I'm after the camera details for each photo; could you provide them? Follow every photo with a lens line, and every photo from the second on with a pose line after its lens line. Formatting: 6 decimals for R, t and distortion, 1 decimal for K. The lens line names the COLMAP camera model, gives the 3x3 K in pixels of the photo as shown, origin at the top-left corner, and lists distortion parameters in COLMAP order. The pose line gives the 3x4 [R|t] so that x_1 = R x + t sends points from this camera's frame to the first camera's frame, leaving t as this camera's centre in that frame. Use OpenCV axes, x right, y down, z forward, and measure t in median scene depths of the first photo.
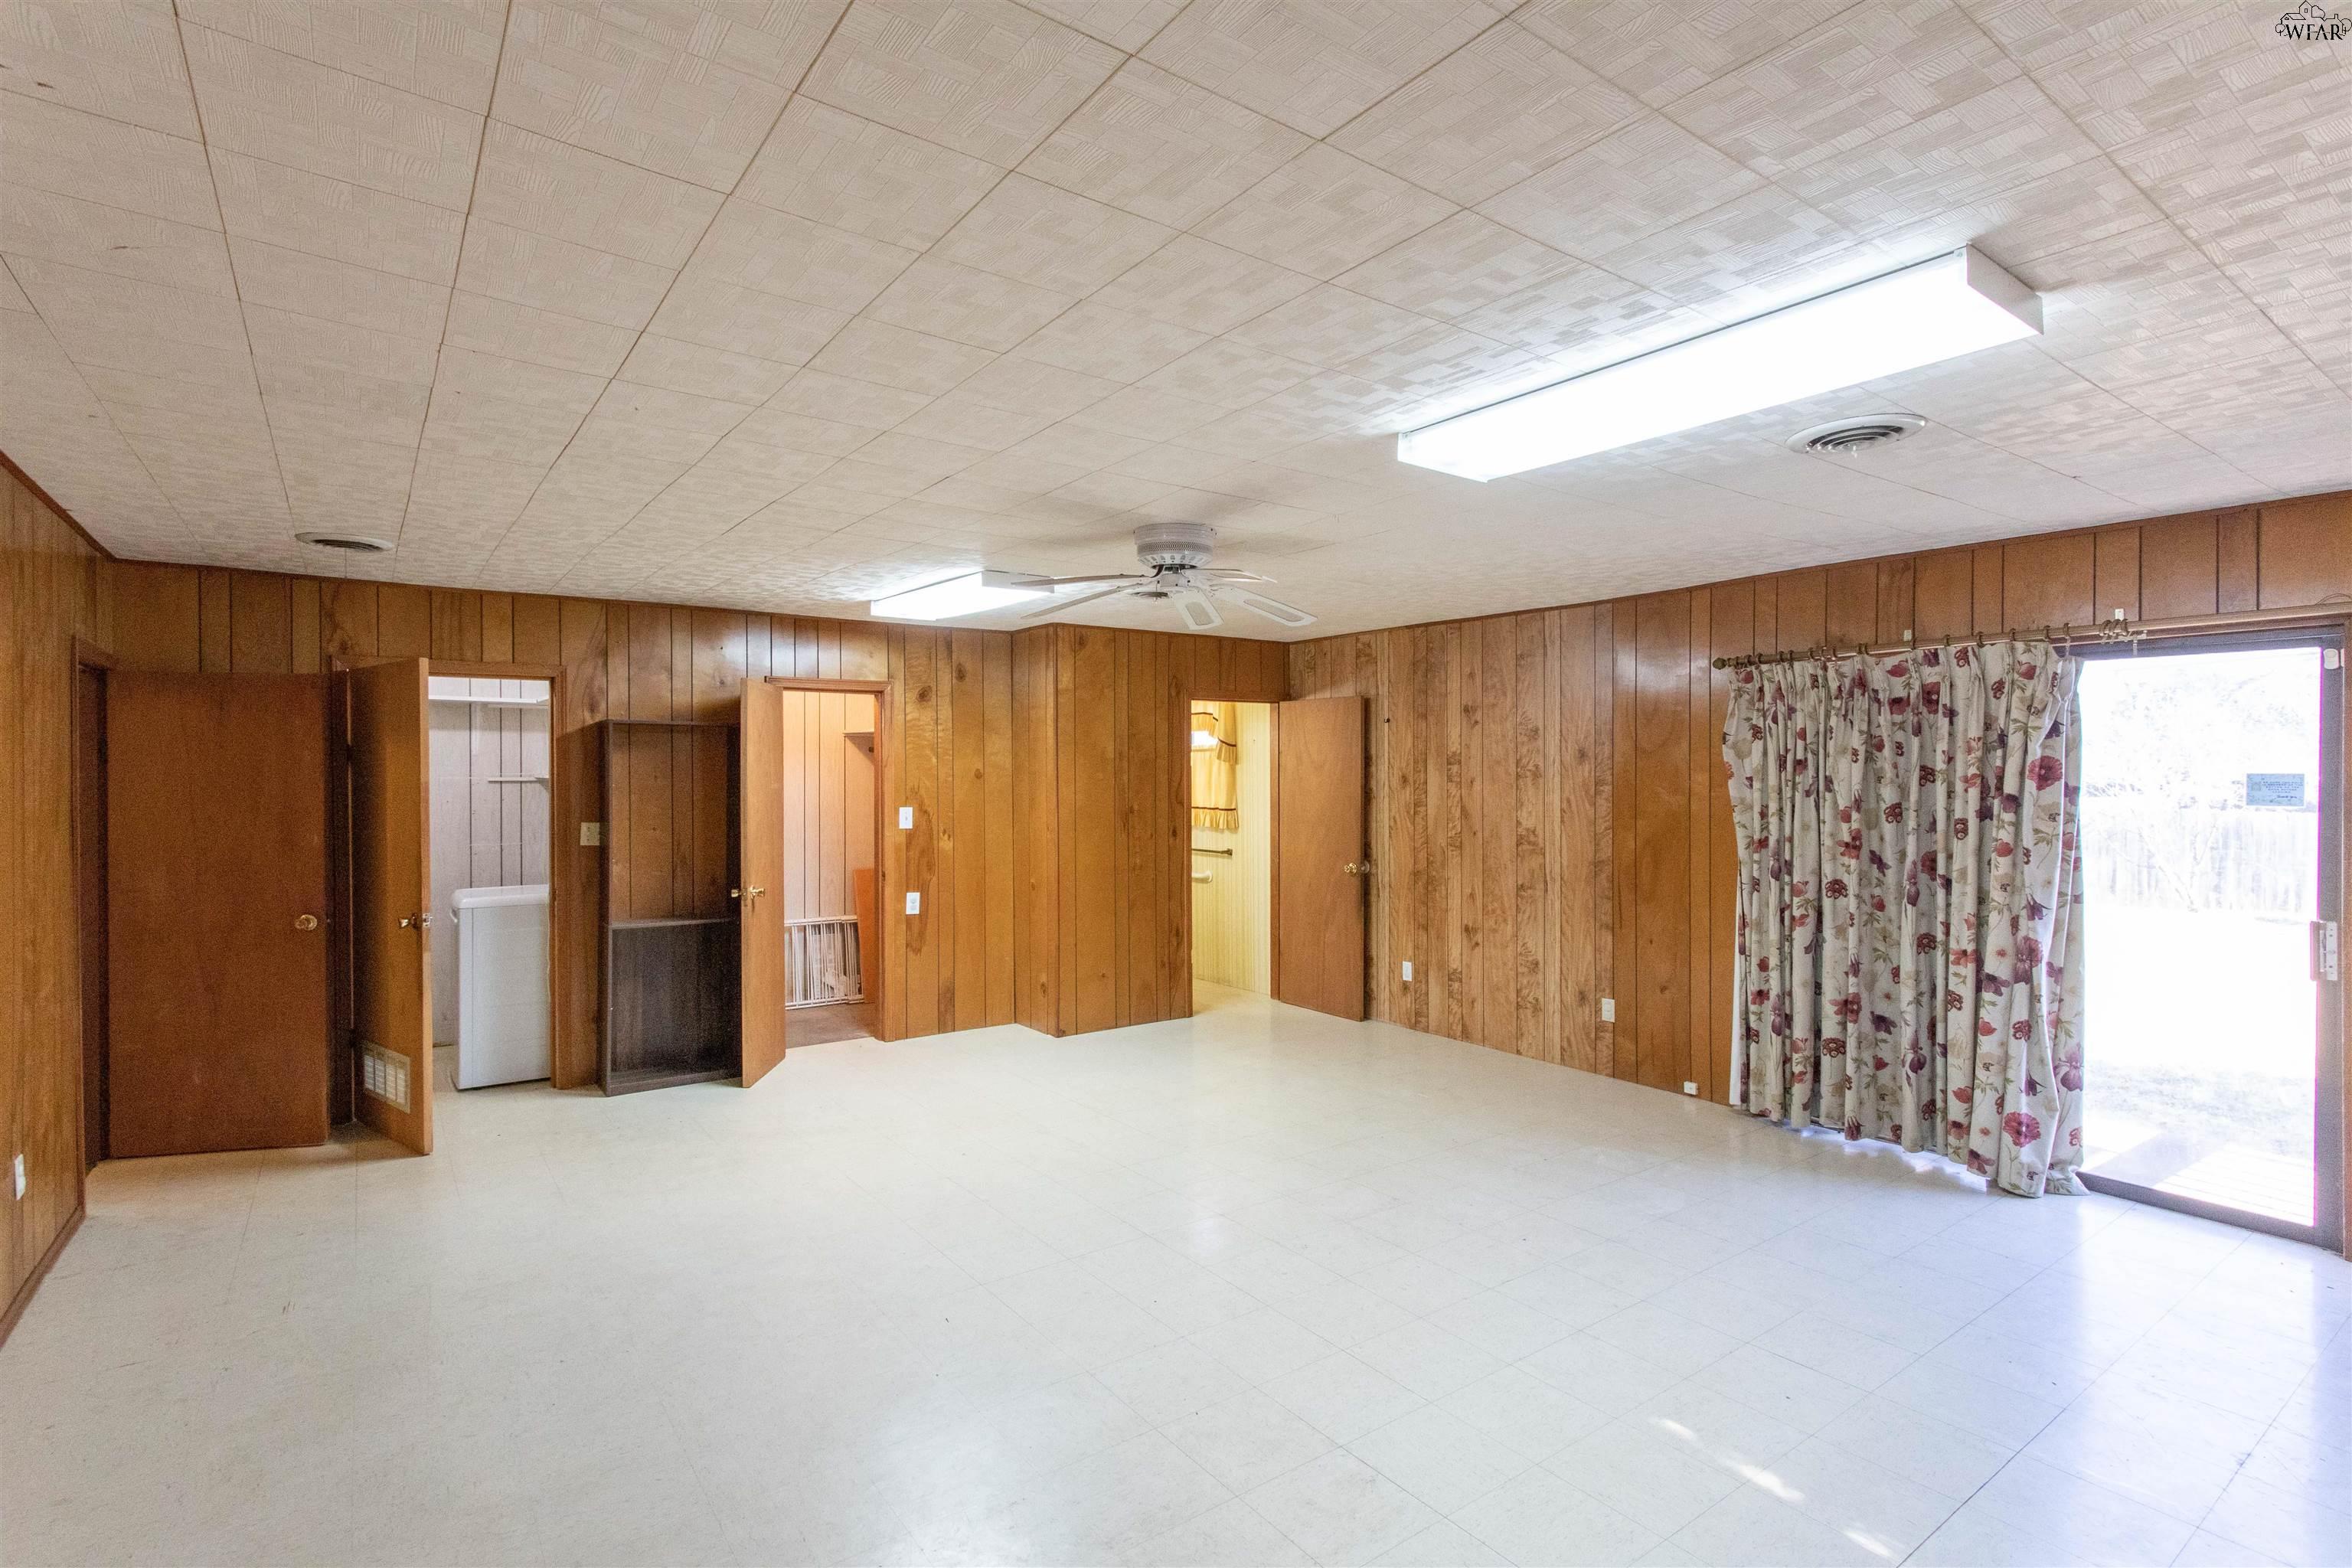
lens RADIAL K [[1121.3, 0, 1214.9], [0, 1121.3, 775.6], [0, 0, 1]] dist [0.001190, 0.001288]
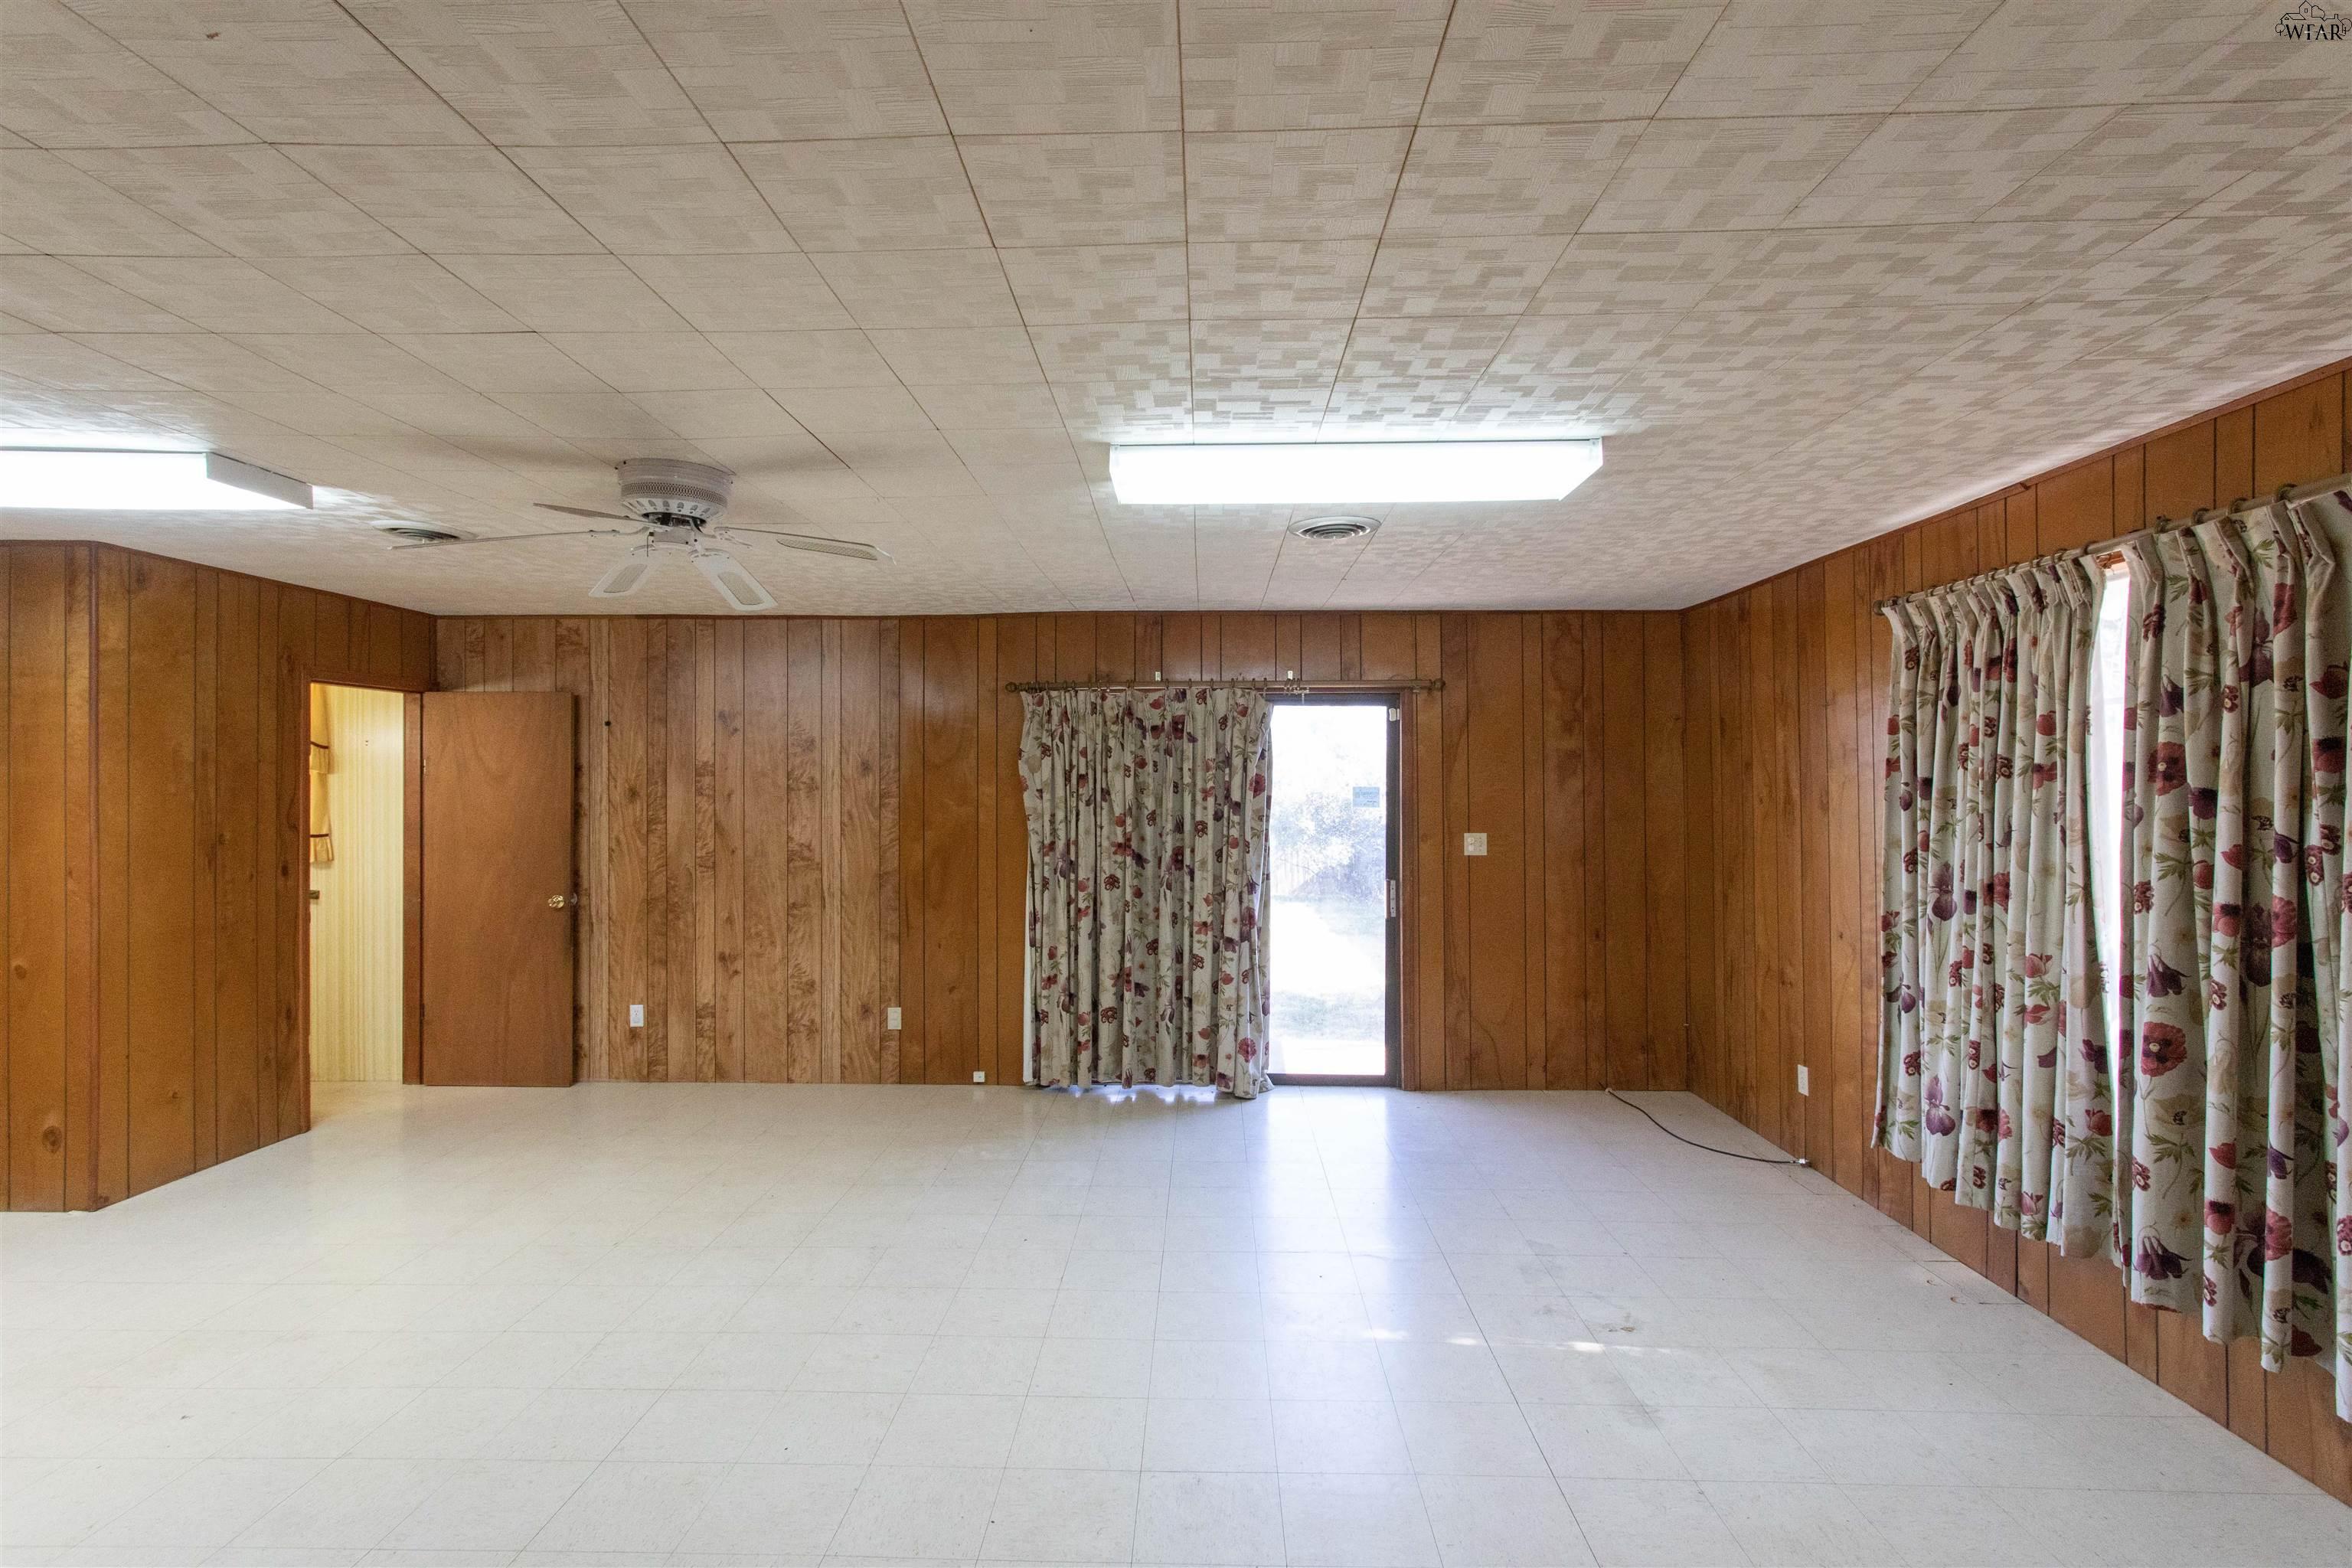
lens RADIAL K [[1121.3, 0, 1180.1], [0, 1121.3, 783.5], [0, 0, 1]] dist [0.001190, 0.001288]
pose [[0.623552, 0.003801, 0.781773, -0.303982], [0.000585, 0.999986, -0.005328, 0.001542], [-0.781782, 0.003780, 0.623540, 0.172853]]
